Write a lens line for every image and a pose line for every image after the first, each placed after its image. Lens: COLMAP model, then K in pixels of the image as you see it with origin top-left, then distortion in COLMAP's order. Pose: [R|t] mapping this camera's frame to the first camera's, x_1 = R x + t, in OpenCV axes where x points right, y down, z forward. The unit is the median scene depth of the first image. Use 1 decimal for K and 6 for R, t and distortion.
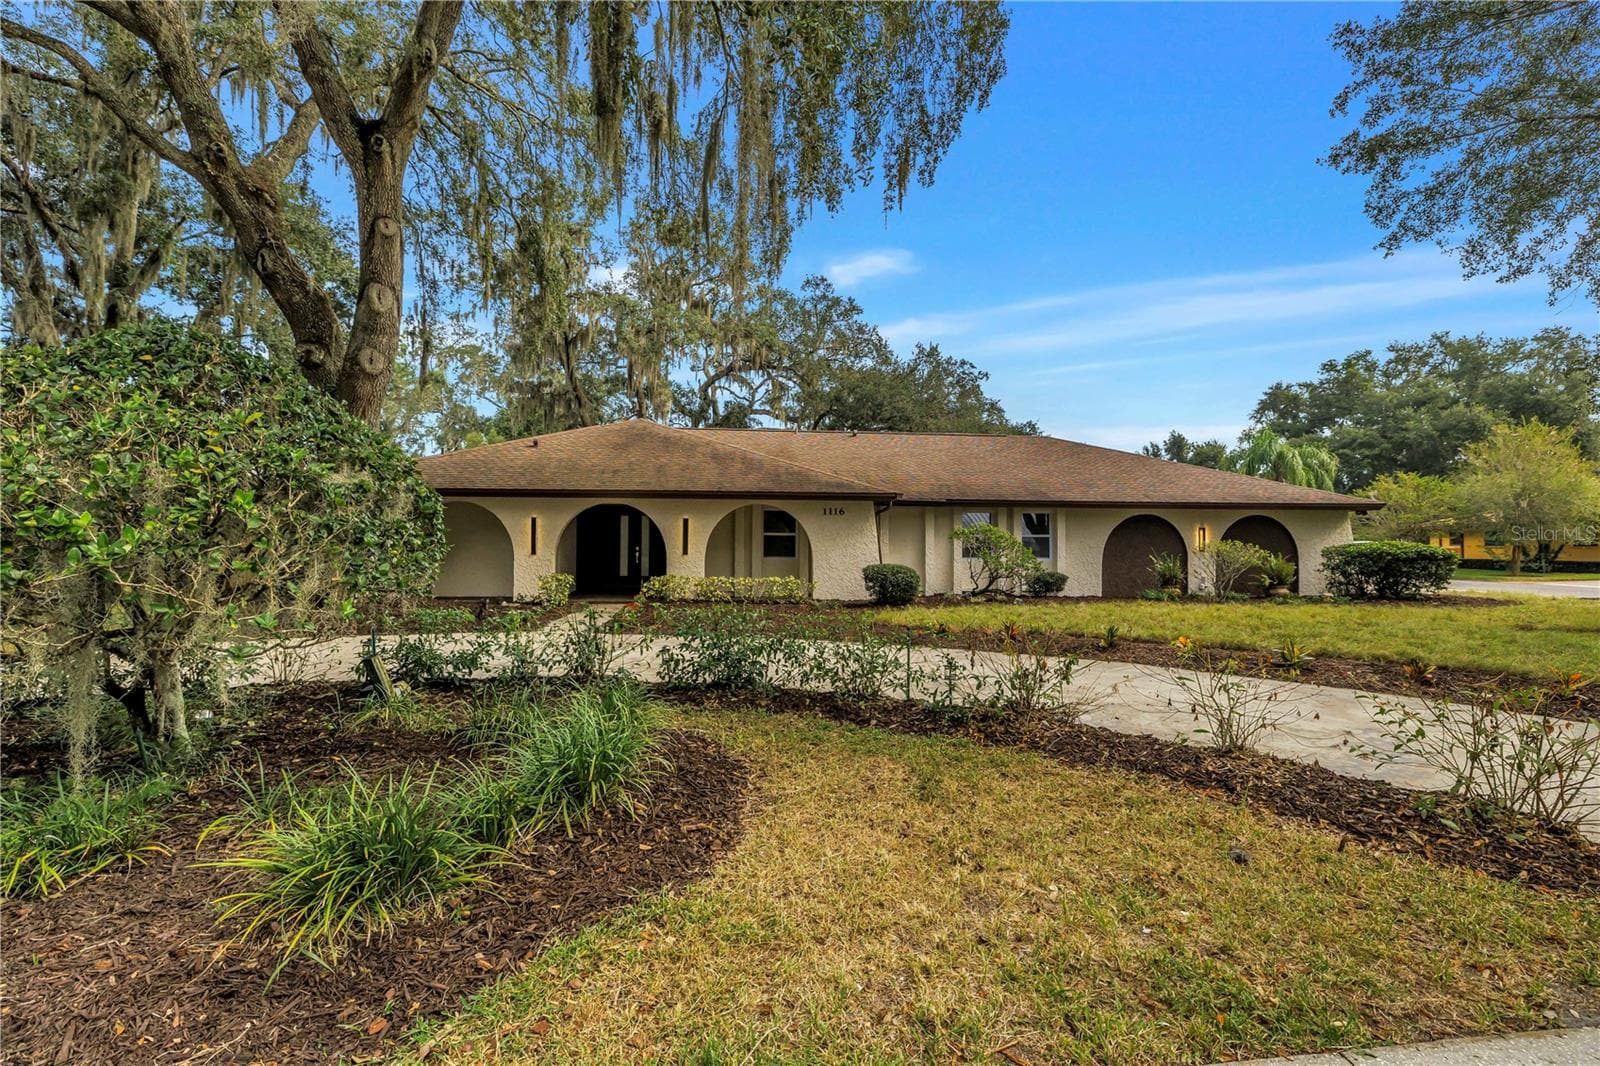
lens RADIAL K [[684.7, 0, 800.0], [0, 684.7, 533.0], [0, 0, 1]] dist [0.024625, -0.000072]
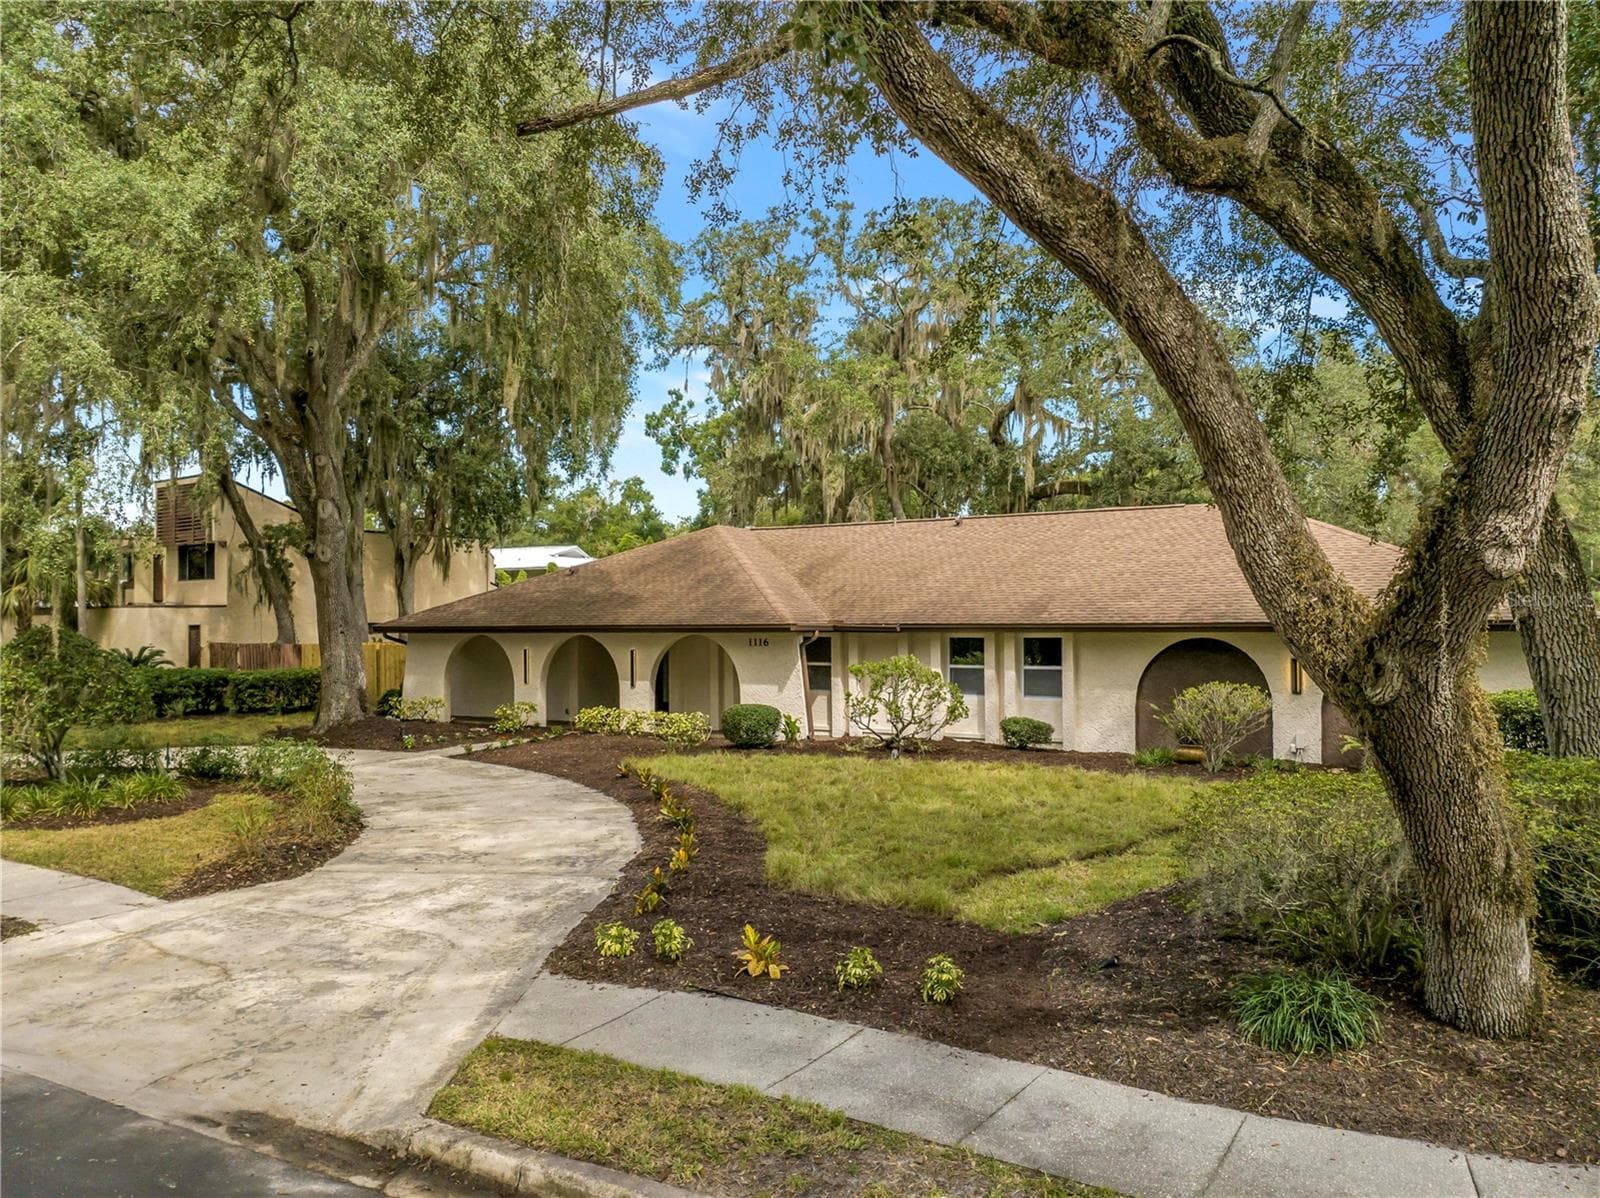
lens RADIAL K [[1142.4, 0, 800.0], [0, 1142.4, 599.0], [0, 0, 1]] dist [-0.004068, -0.040394]
pose [[0.741968, -0.025995, -0.669931, 0.919047], [0.018460, 0.999661, -0.018344, -0.048289], [0.670181, 0.001244, 0.742197, -0.044483]]
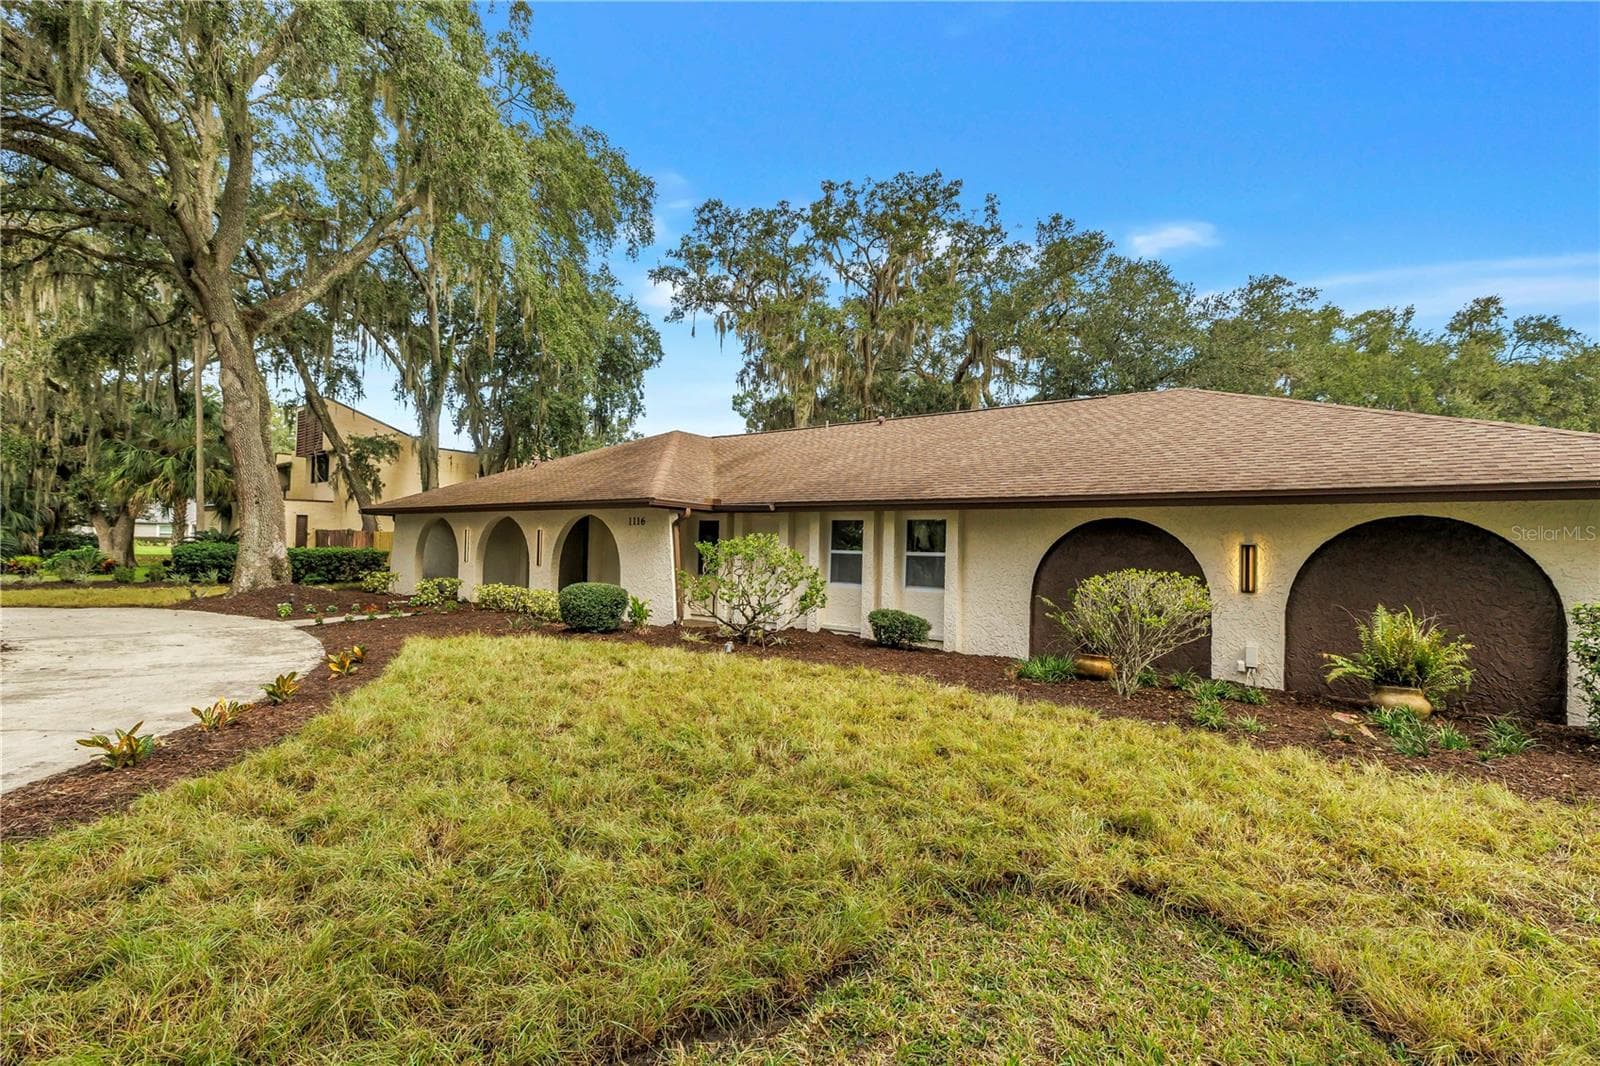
lens RADIAL K [[700.3, 0, 800.0], [0, 700.3, 533.0], [0, 0, 1]] dist [0.002514, 0.000086]
pose [[0.667884, -0.008722, -0.744214, 0.711971], [-0.013666, 0.999619, -0.023979, 0.001700], [0.744140, 0.026186, 0.667511, 0.477269]]
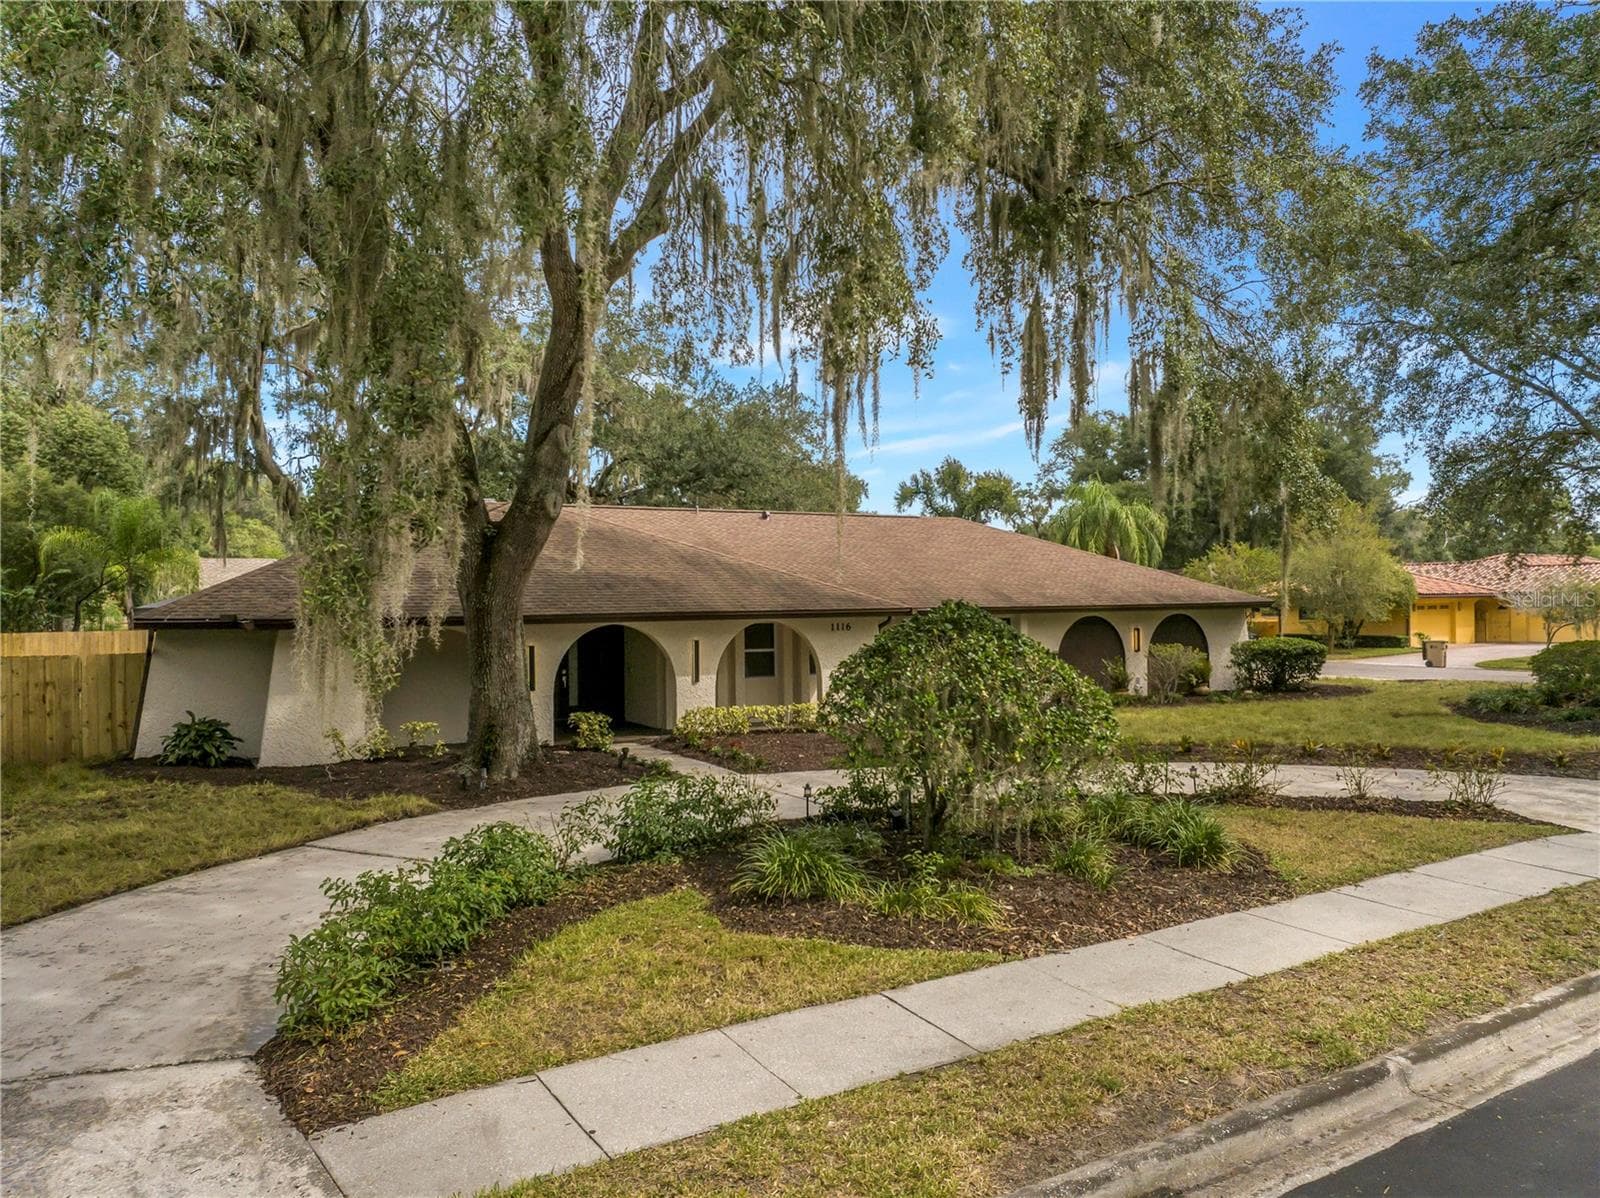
lens RADIAL K [[1142.4, 0, 800.0], [0, 1142.4, 599.0], [0, 0, 1]] dist [-0.004068, -0.040394]
pose [[0.924017, -0.012530, 0.382147, -0.494991], [0.011269, 0.999921, 0.005538, -0.065462], [-0.382186, -0.000811, 0.924085, -0.324205]]
